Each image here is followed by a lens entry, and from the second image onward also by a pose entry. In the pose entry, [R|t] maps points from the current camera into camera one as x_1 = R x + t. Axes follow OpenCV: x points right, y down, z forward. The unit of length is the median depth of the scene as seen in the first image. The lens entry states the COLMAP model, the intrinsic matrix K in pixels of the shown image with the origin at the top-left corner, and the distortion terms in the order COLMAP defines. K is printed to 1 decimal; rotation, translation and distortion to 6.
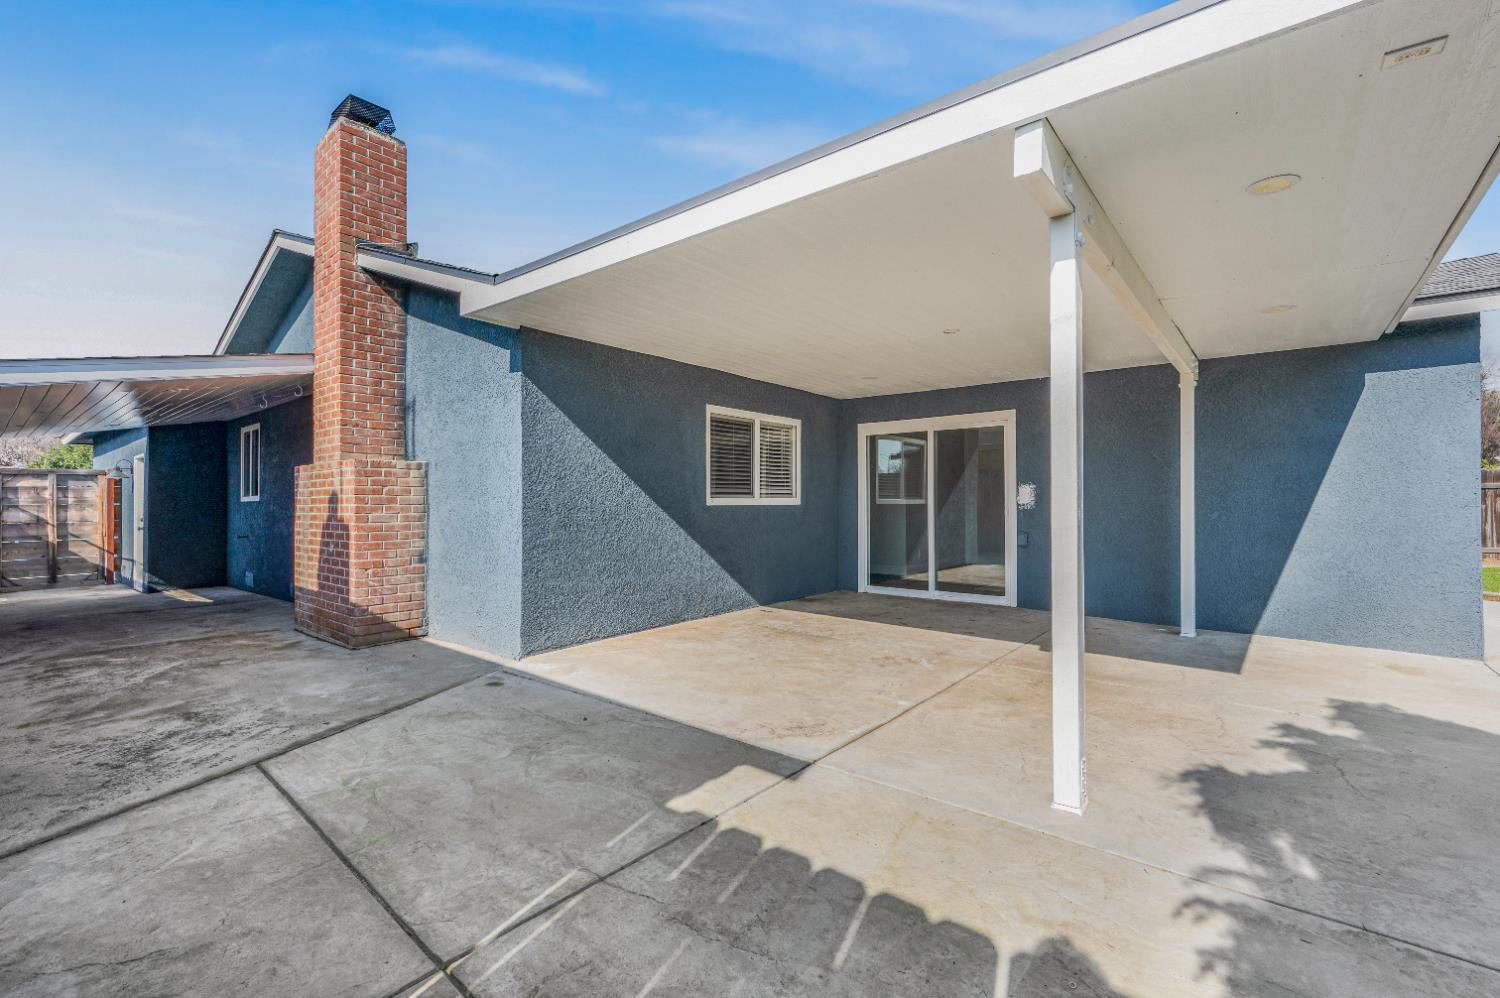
lens RADIAL K [[644.1, 0, 750.0], [0, 644.1, 499.0], [0, 0, 1]] dist [0.000000, -0.000093]
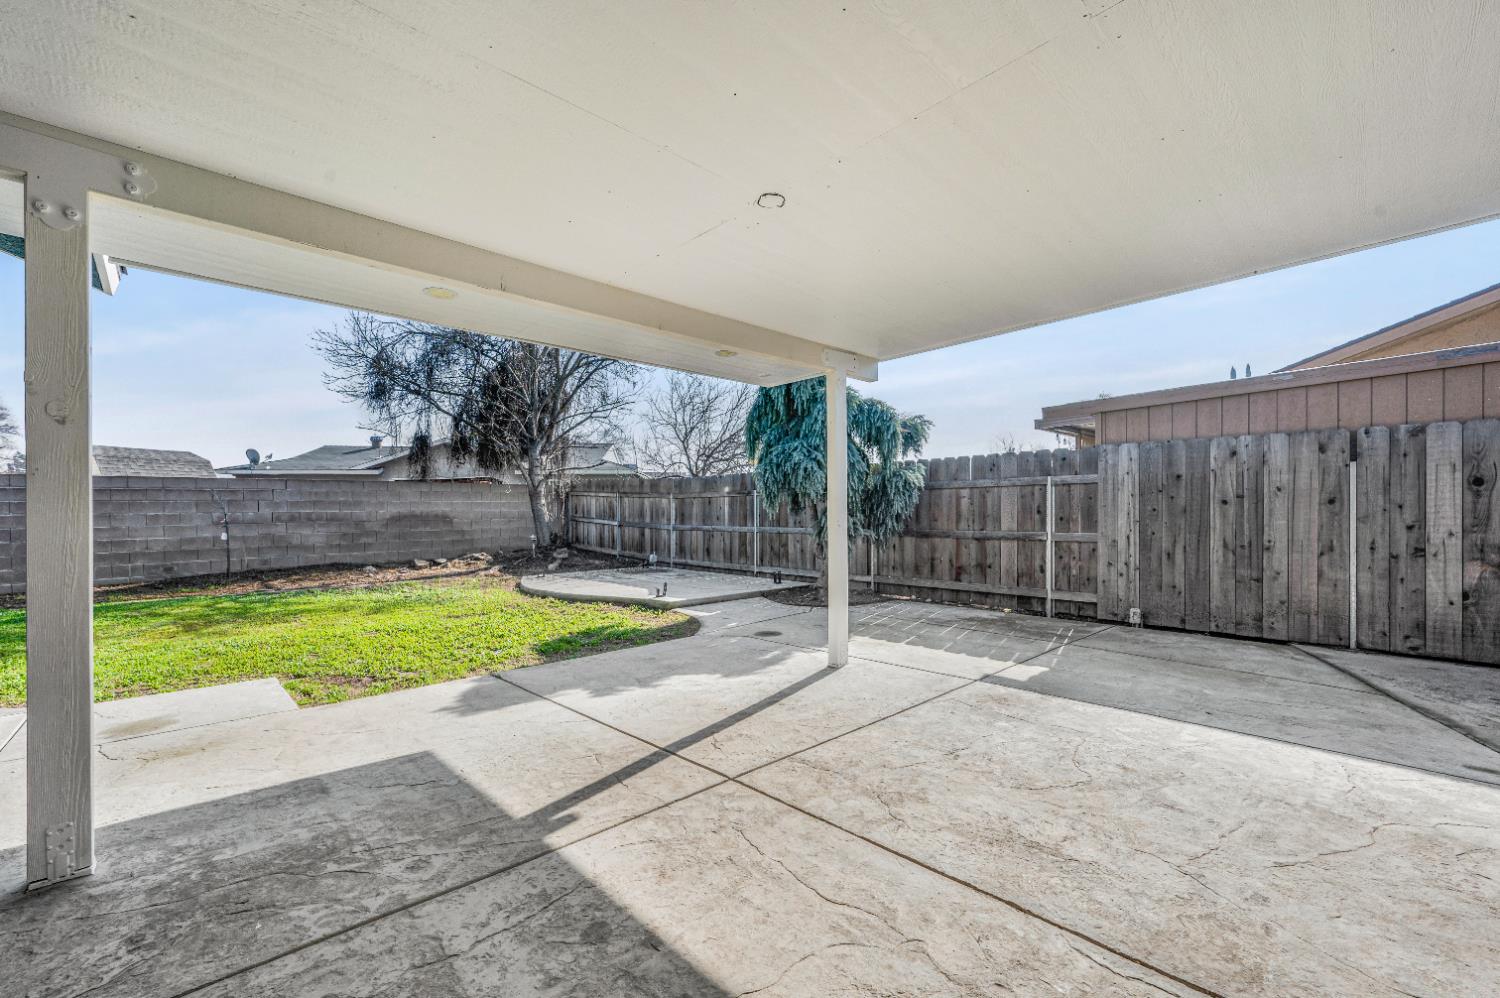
lens RADIAL K [[633.6, 0, 756.3], [0, 633.6, 523.2], [0, 0, 1]] dist [-0.001754, -0.000552]
pose [[-0.992635, 0.008745, 0.120829, 0.149343], [0.009744, 0.999923, 0.007677, 0.003342], [-0.120752, 0.008798, -0.992644, 0.878476]]
